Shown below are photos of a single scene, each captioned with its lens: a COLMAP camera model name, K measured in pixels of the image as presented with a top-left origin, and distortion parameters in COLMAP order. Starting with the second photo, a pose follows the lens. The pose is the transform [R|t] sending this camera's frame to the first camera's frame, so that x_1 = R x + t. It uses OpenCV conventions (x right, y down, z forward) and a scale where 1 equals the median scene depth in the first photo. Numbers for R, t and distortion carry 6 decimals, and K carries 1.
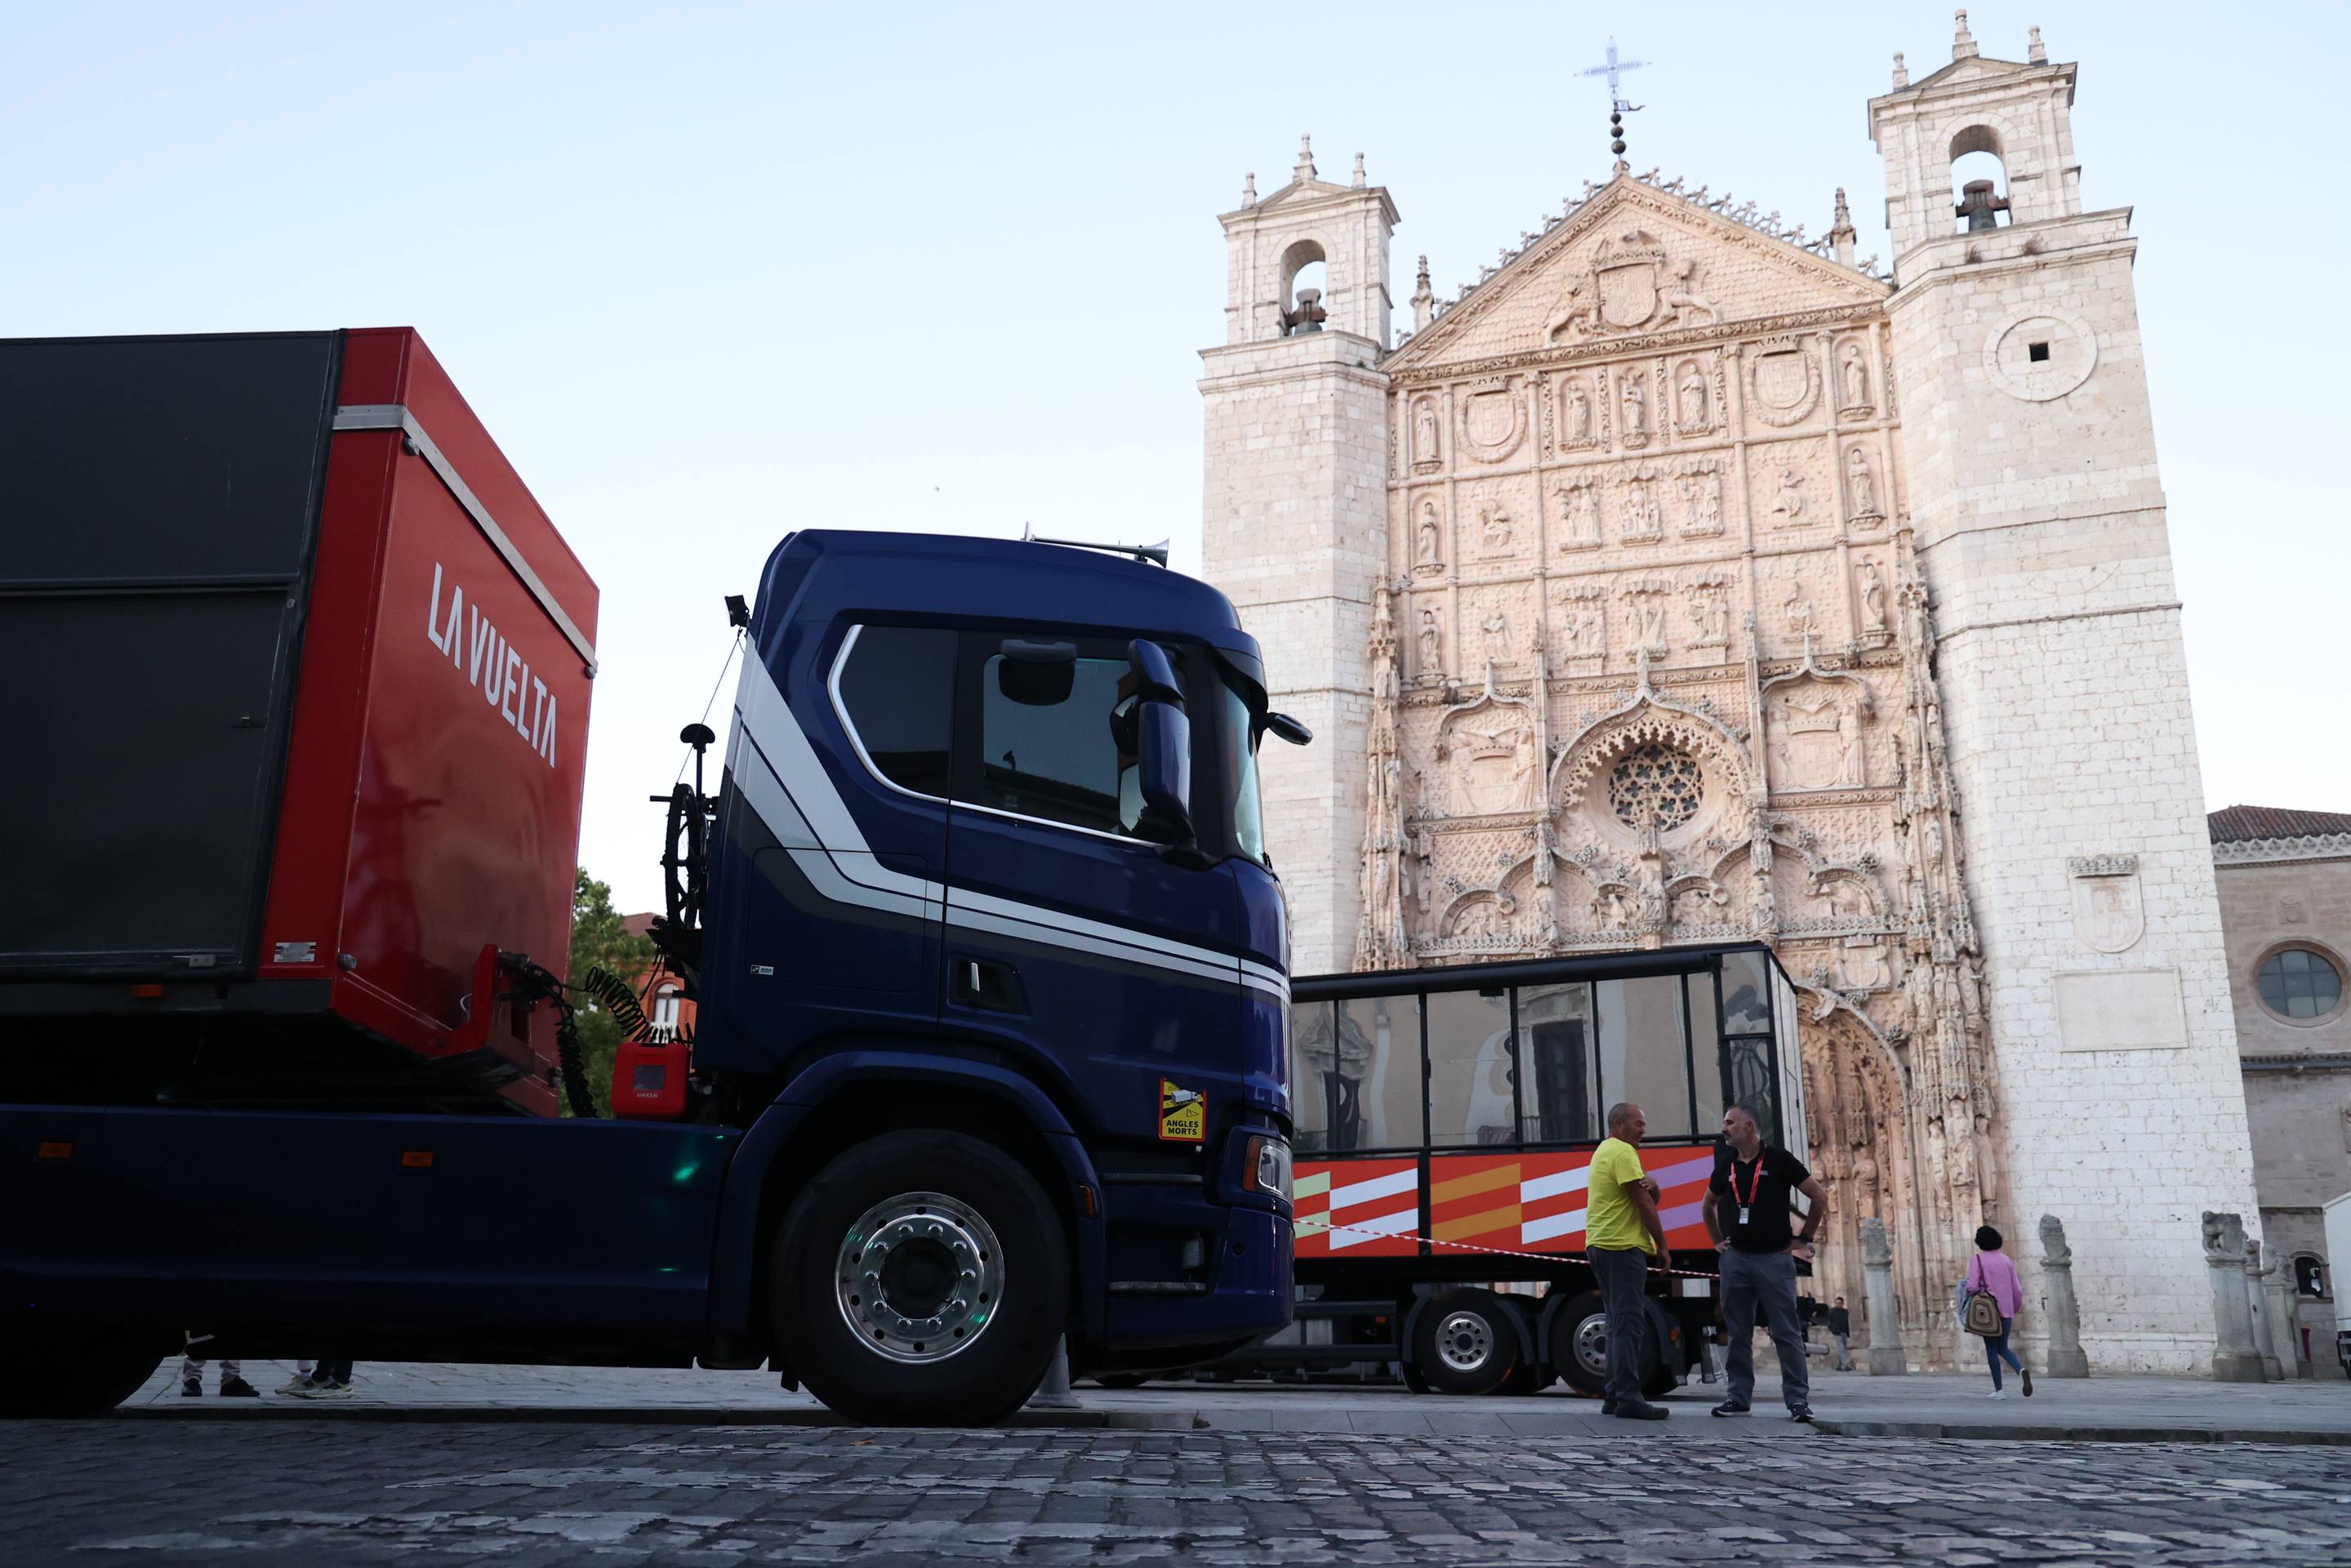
lens RADIAL K [[1987.7, 0, 1209.0], [0, 1987.7, 781.9], [0, 0, 1]] dist [-0.008939, 0.007573]
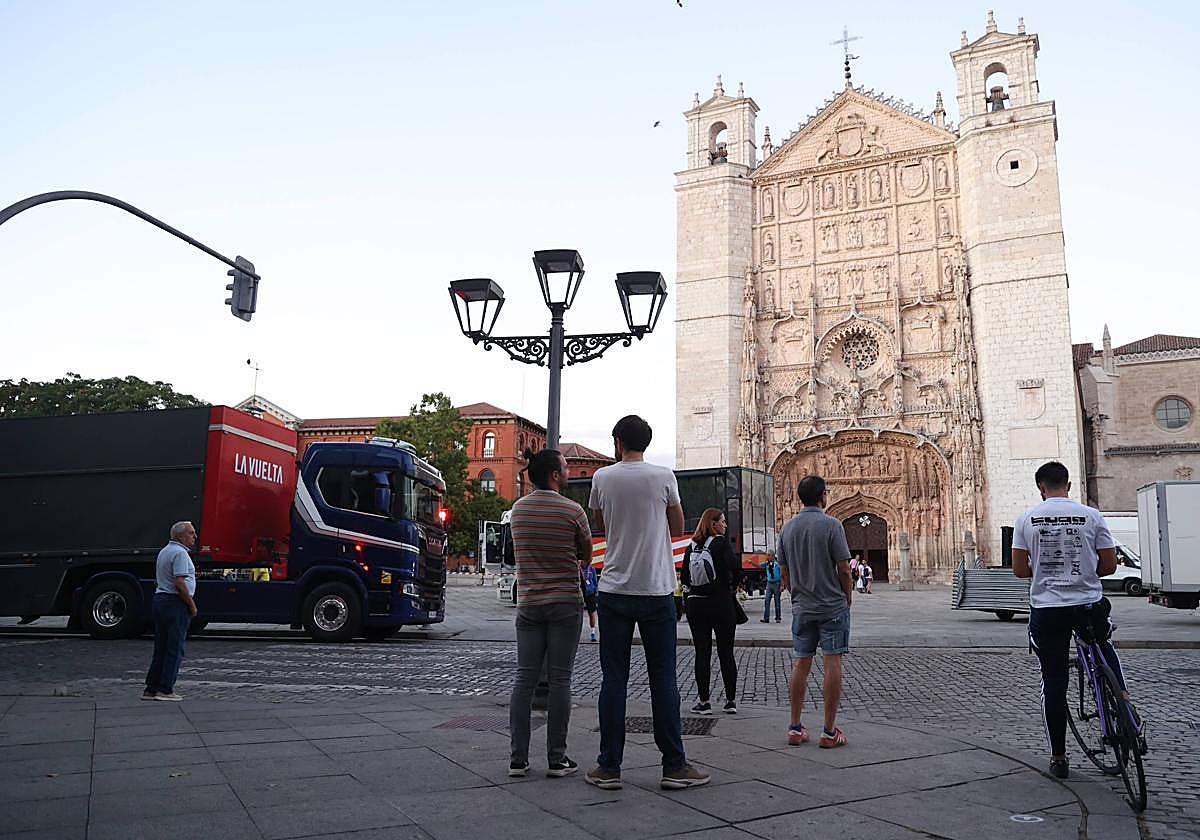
lens RADIAL K [[919.4, 0, 679.6], [0, 919.4, 420.6], [0, 0, 1]] dist [-0.101945, 0.084148]
pose [[0.992496, -0.026514, -0.119366, 0.137906], [0.041713, 0.991066, 0.126686, -0.065097], [0.114941, -0.130714, 0.984735, -0.142676]]
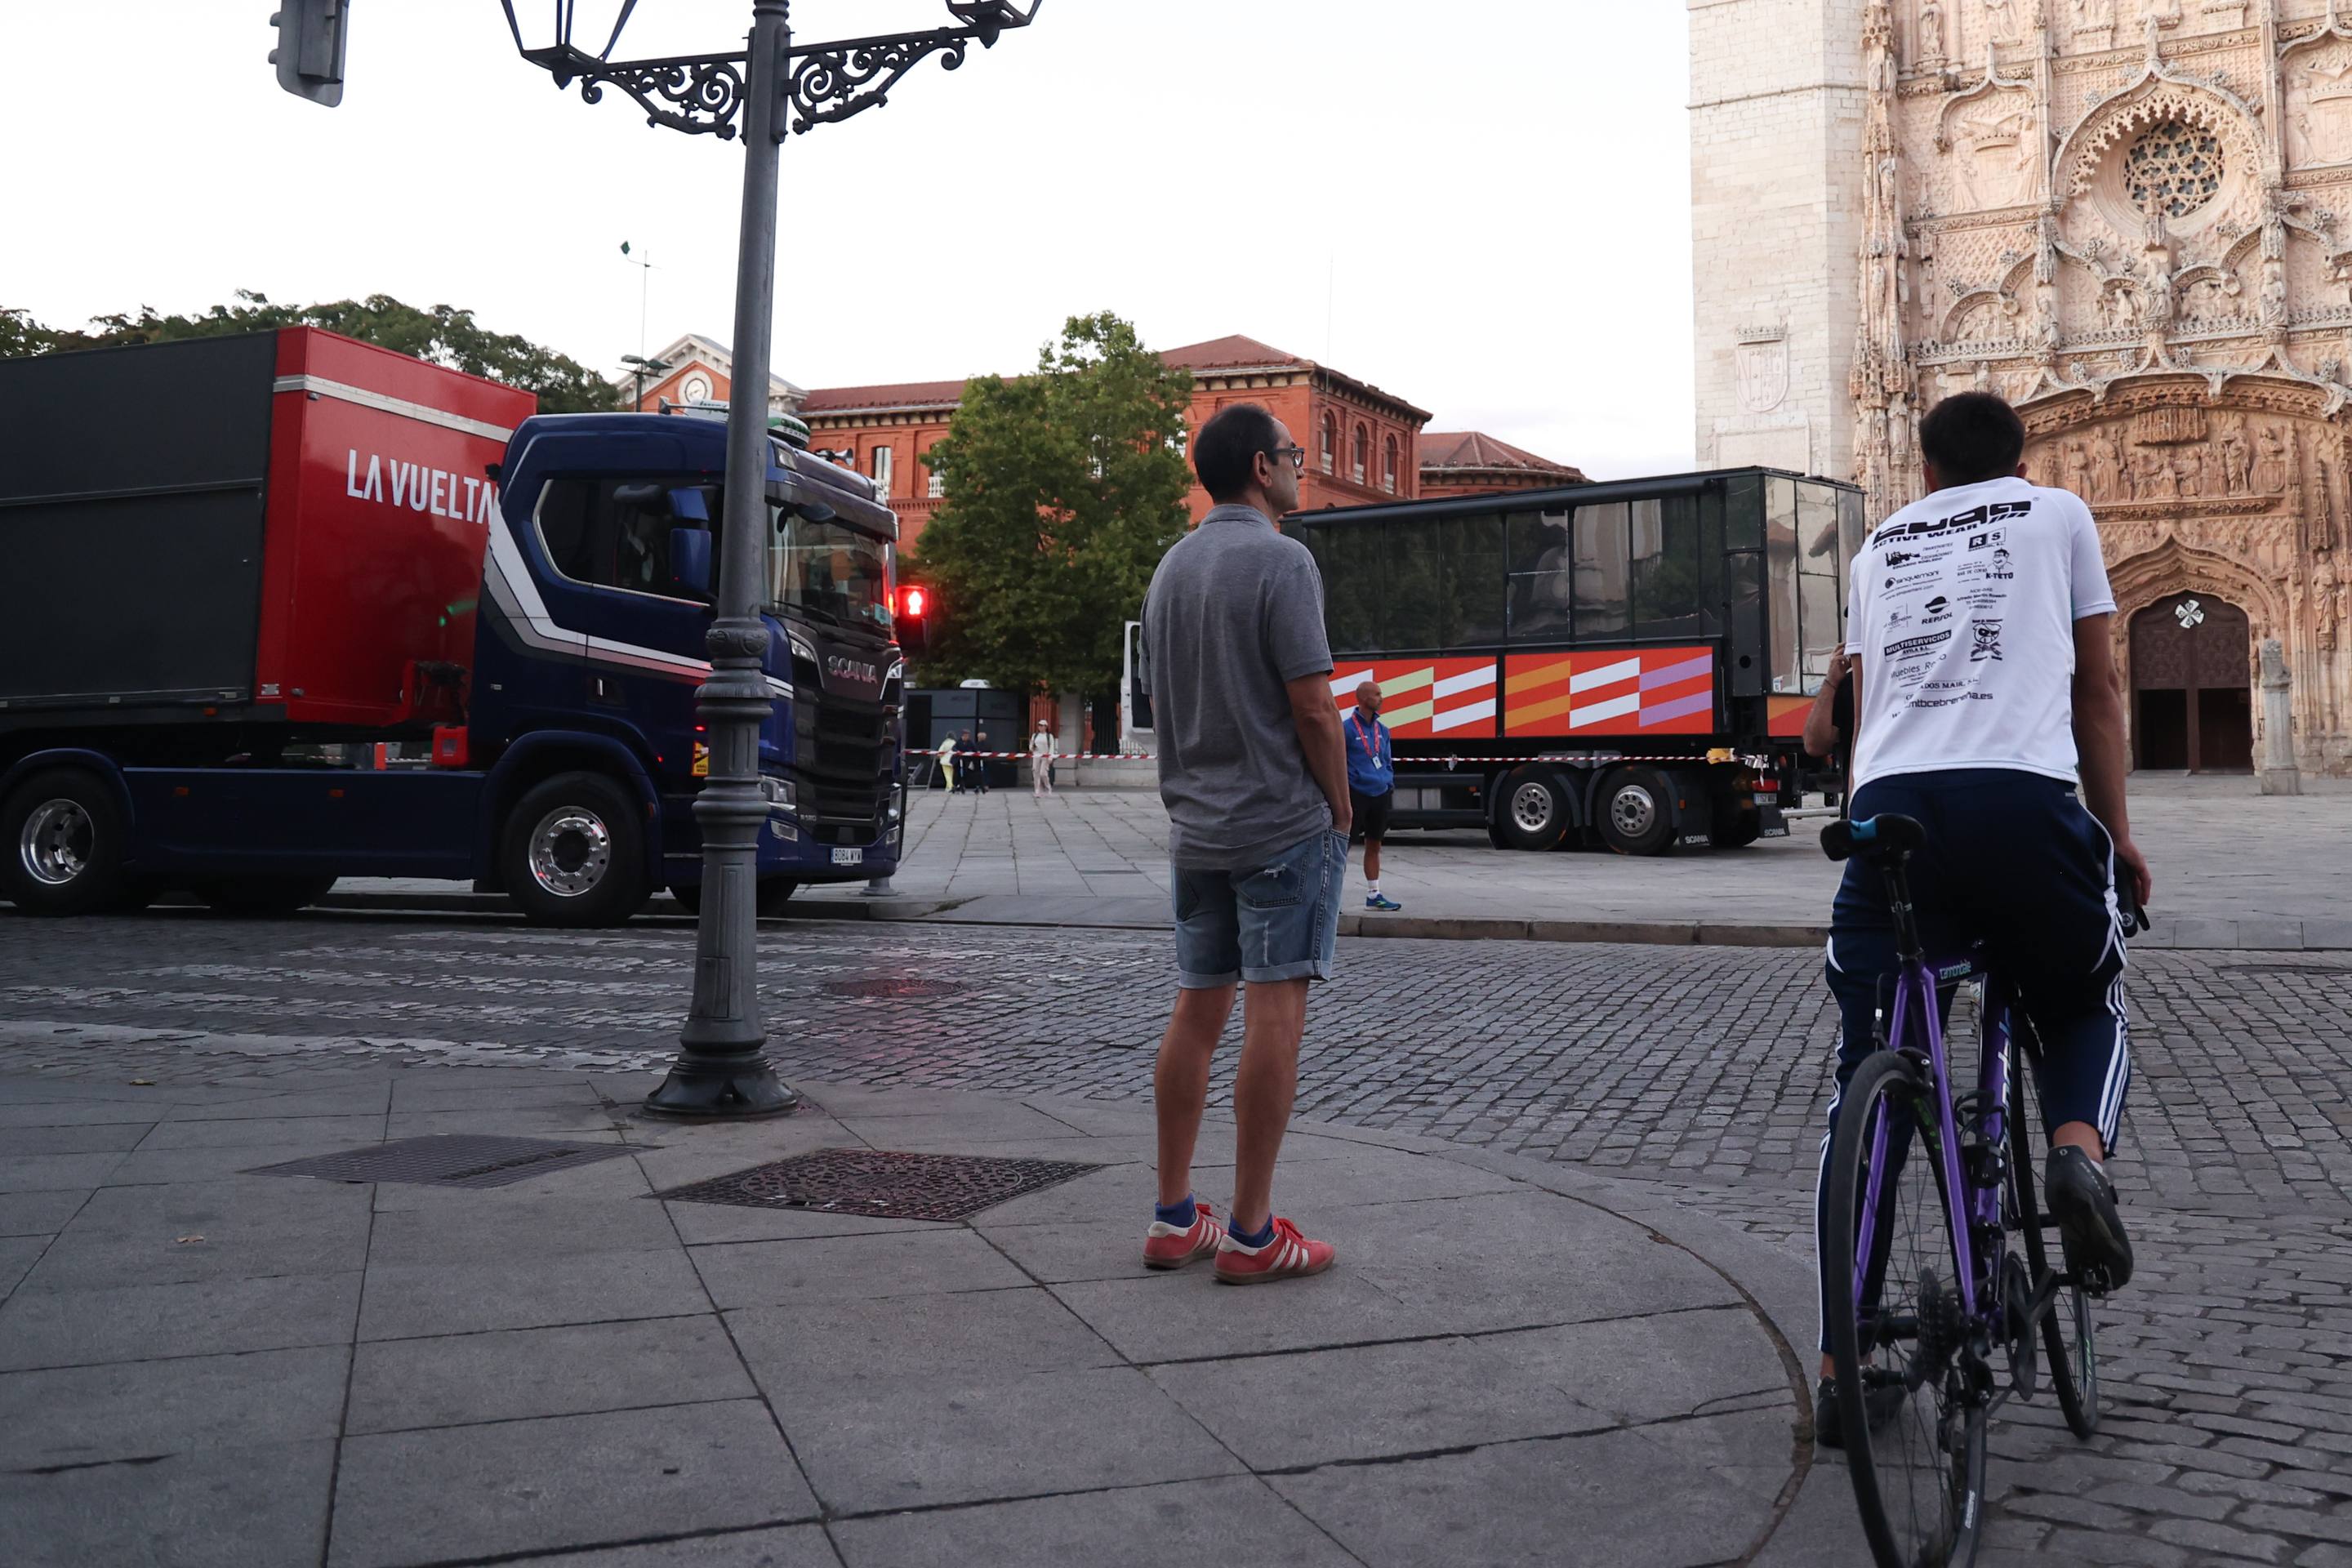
lens RADIAL K [[2285.8, 0, 1475.3], [0, 2285.8, 483.2], [0, 0, 1]] dist [-0.097963, 0.067377]
pose [[0.965723, -0.041314, -0.256265, 0.176402], [0.085173, 0.983027, 0.162490, -0.052017], [0.245202, -0.178747, 0.952851, -0.106714]]
